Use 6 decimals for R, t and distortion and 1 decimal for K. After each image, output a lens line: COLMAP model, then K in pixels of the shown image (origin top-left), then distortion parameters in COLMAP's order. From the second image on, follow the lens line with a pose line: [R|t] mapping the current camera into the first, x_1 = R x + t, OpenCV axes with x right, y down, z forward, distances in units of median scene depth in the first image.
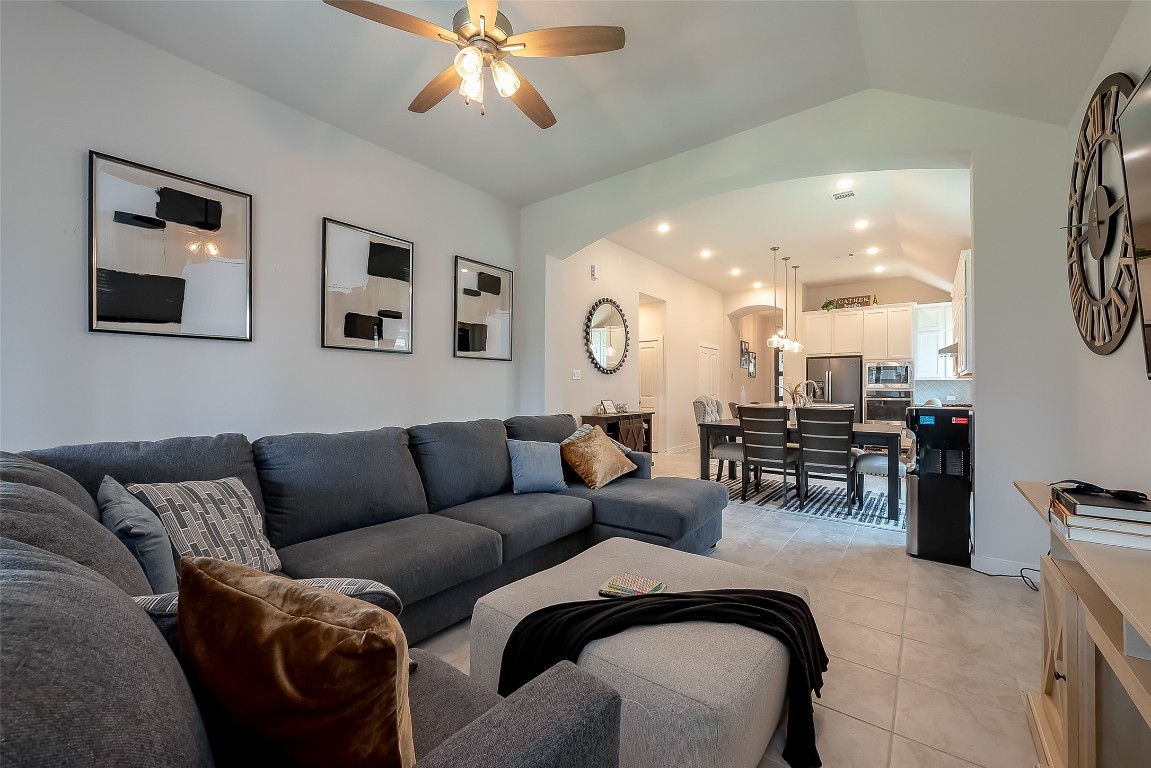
lens RADIAL K [[453.4, 0, 579.1], [0, 453.4, 378.7], [0, 0, 1]] dist [-0.002260, 0.000675]
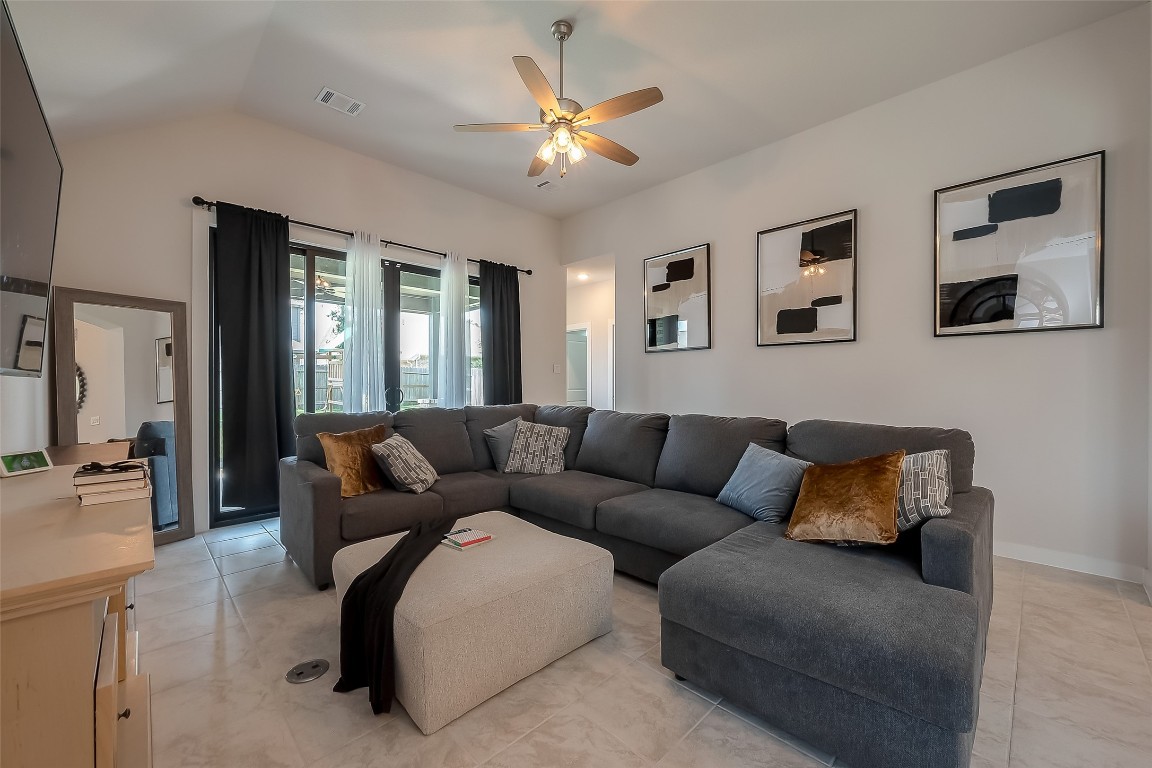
lens RADIAL K [[453.8, 0, 583.8], [0, 453.8, 388.5], [0, 0, 1]] dist [-0.002260, 0.000675]
pose [[-0.144646, 0.008656, -0.989446, 0.271217], [0.014852, 0.999868, 0.006576, 0.009730], [0.989372, -0.013744, -0.144756, 0.313485]]
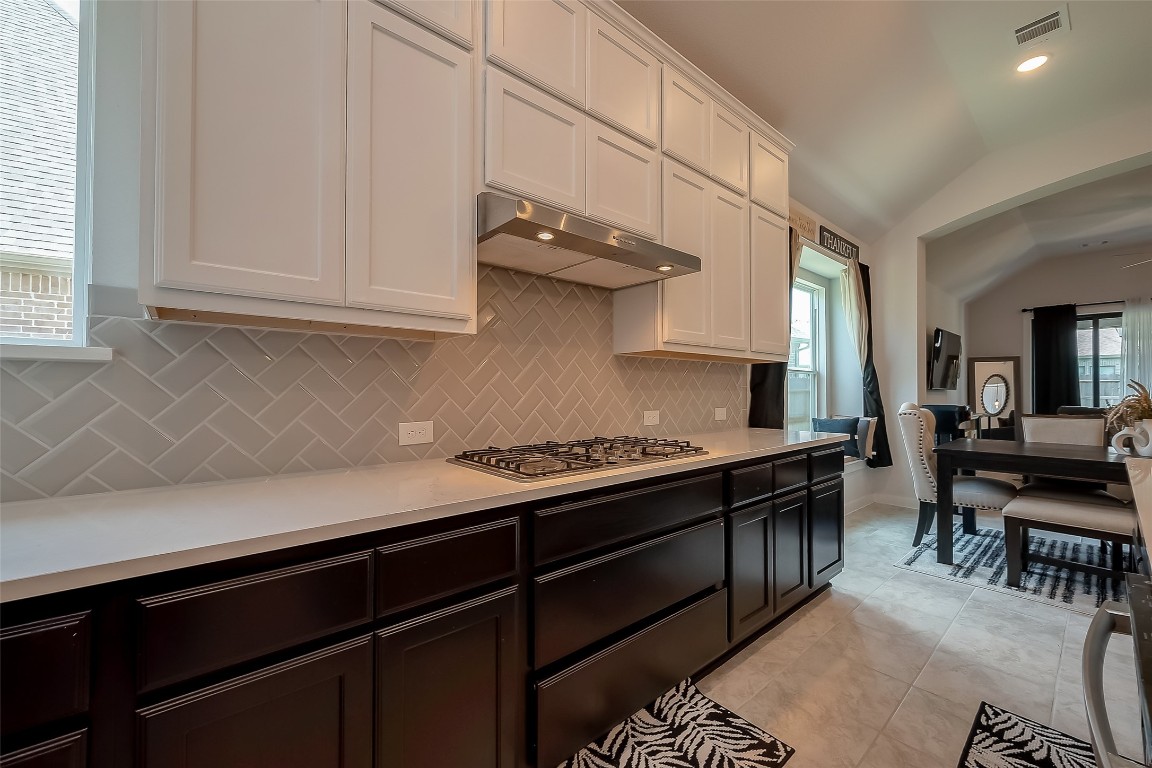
lens RADIAL K [[453.8, 0, 577.9], [0, 453.8, 385.7], [0, 0, 1]] dist [-0.002260, 0.000675]
pose [[-0.979232, -0.001489, 0.202736, 0.604827], [-0.007931, 0.999489, -0.030965, 0.023634], [-0.202587, -0.031930, -0.978744, 0.972152]]
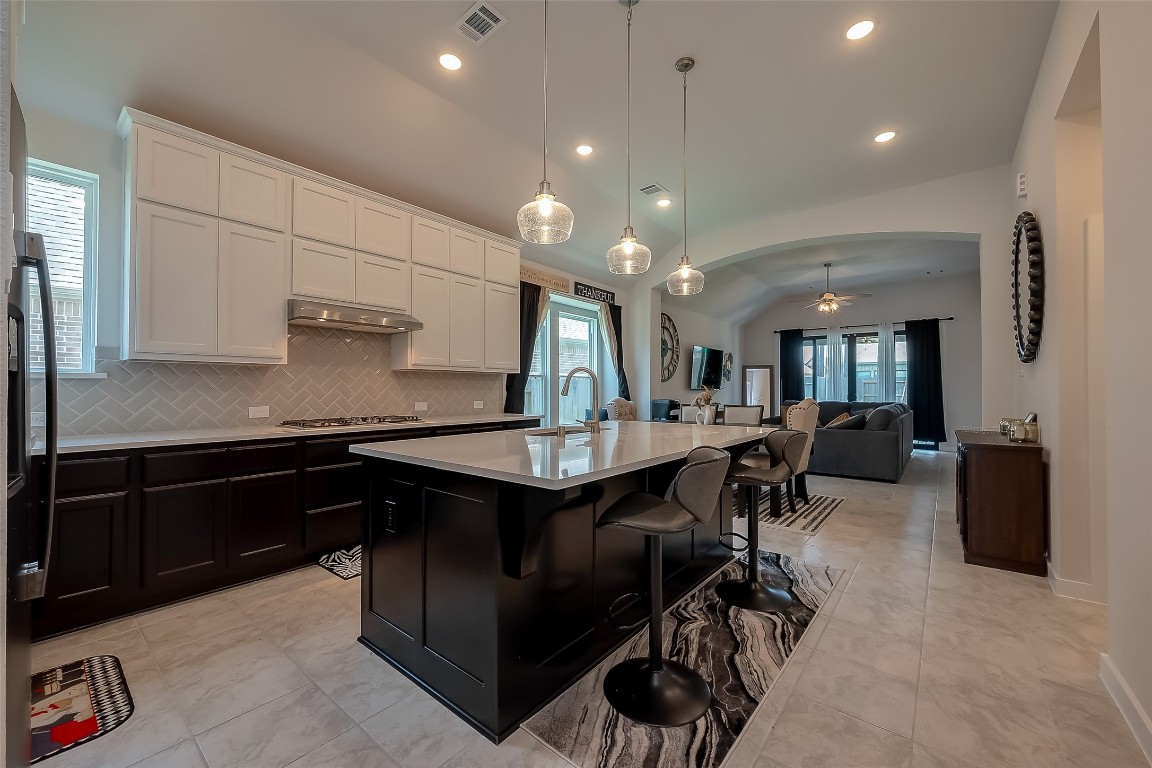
lens RADIAL K [[453.8, 0, 577.2], [0, 453.8, 385.6], [0, 0, 1]] dist [-0.002260, 0.000675]
pose [[-0.999637, -0.001945, 0.026880, 0.430157], [-0.002771, 0.999524, -0.030711, 0.026823], [-0.026808, -0.030775, -0.999167, 1.175768]]
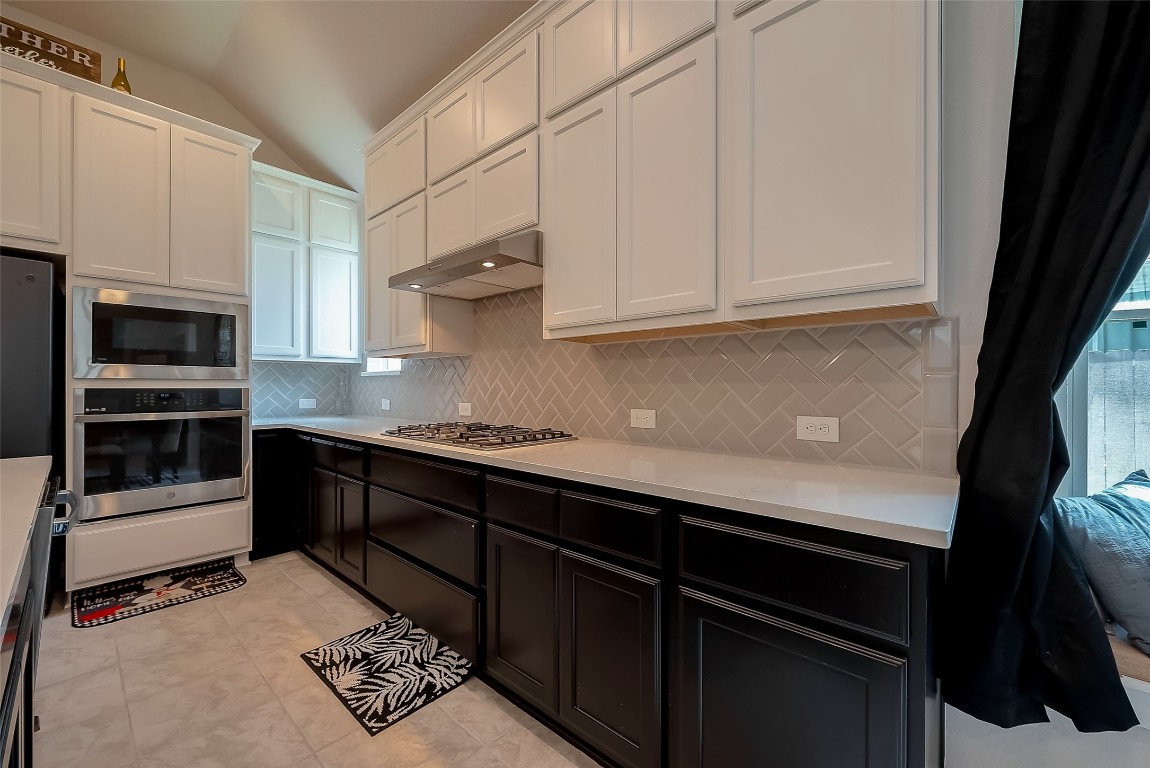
lens RADIAL K [[453.0, 0, 574.4], [0, 453.0, 383.6], [0, 0, 1]] dist [-0.002260, 0.000675]
pose [[0.072398, -0.002592, 0.997372, 0.388515], [-0.017908, 0.999832, 0.003899, 0.017071], [-0.997215, -0.018143, 0.072339, 0.692960]]
